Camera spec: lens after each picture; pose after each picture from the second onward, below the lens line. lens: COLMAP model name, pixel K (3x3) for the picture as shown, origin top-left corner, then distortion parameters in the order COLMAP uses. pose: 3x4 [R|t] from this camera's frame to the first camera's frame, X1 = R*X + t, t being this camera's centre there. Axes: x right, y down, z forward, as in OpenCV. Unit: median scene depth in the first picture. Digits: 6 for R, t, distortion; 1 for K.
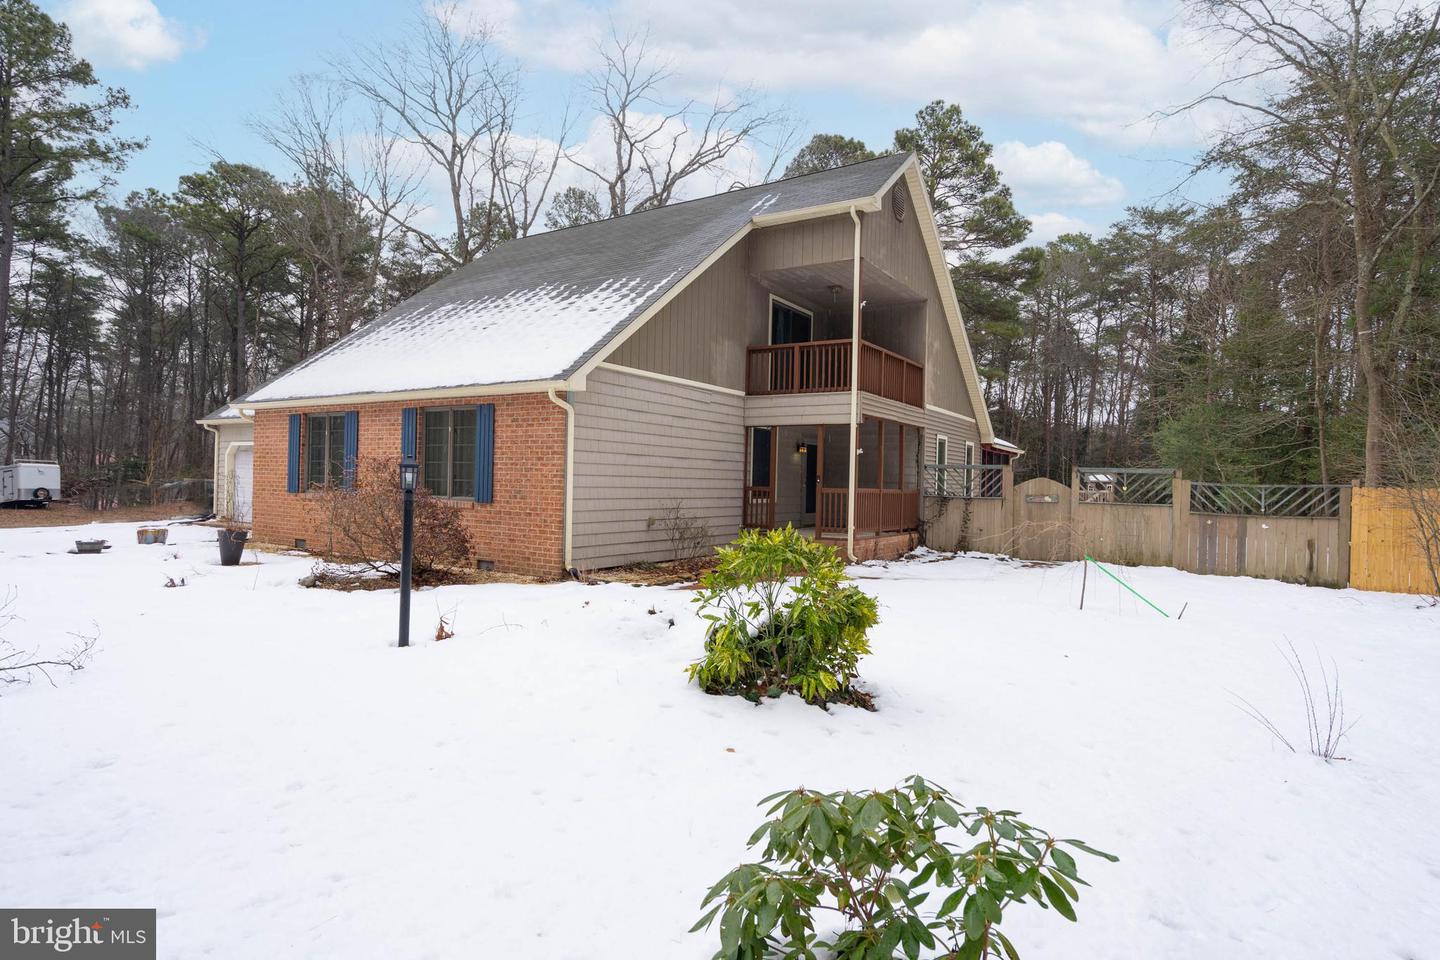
lens RADIAL K [[775.7, 0, 719.3], [0, 775.7, 458.4], [0, 0, 1]] dist [0.001109, 0.000256]
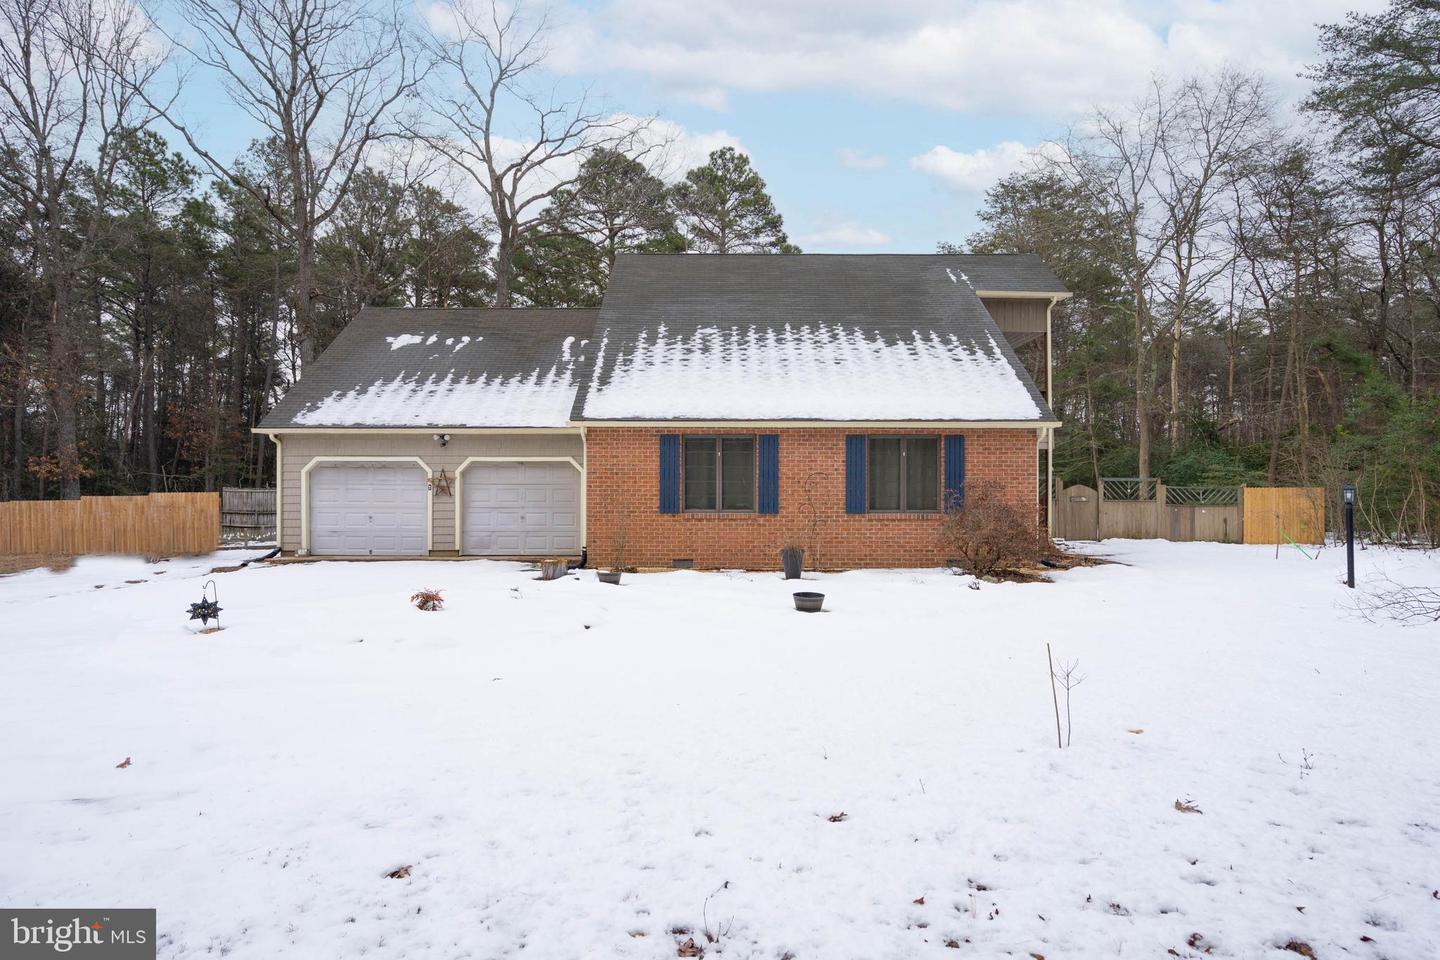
lens RADIAL K [[794.6, 0, 720.0], [0, 794.6, 480.0], [0, 0, 1]] dist [-0.002183, -0.000432]
pose [[0.834652, -0.014953, 0.550574, -1.128345], [0.001702, 0.999697, 0.024571, -0.025566], [-0.550775, -0.019572, 0.834425, 0.124248]]
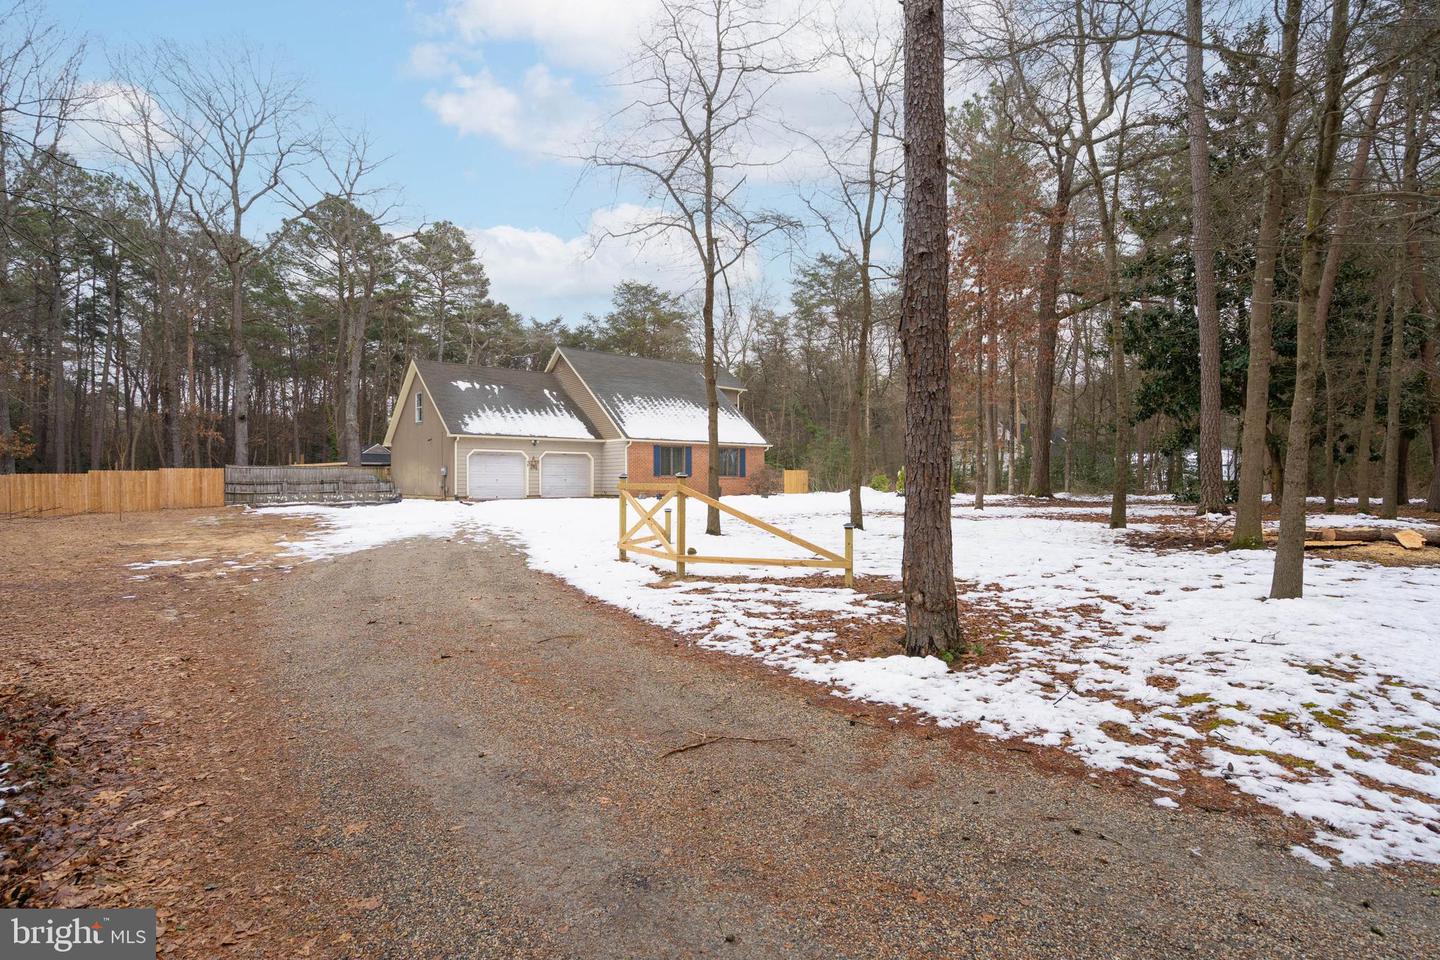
lens RADIAL K [[745.0, 0, 720.0], [0, 745.0, 480.0], [0, 0, 1]] dist [-0.000266, -0.000105]
pose [[0.311748, -0.020723, 0.949939, -2.927594], [-0.021708, 0.999346, 0.028924, -0.019740], [-0.949917, -0.029638, 0.311094, 0.061712]]
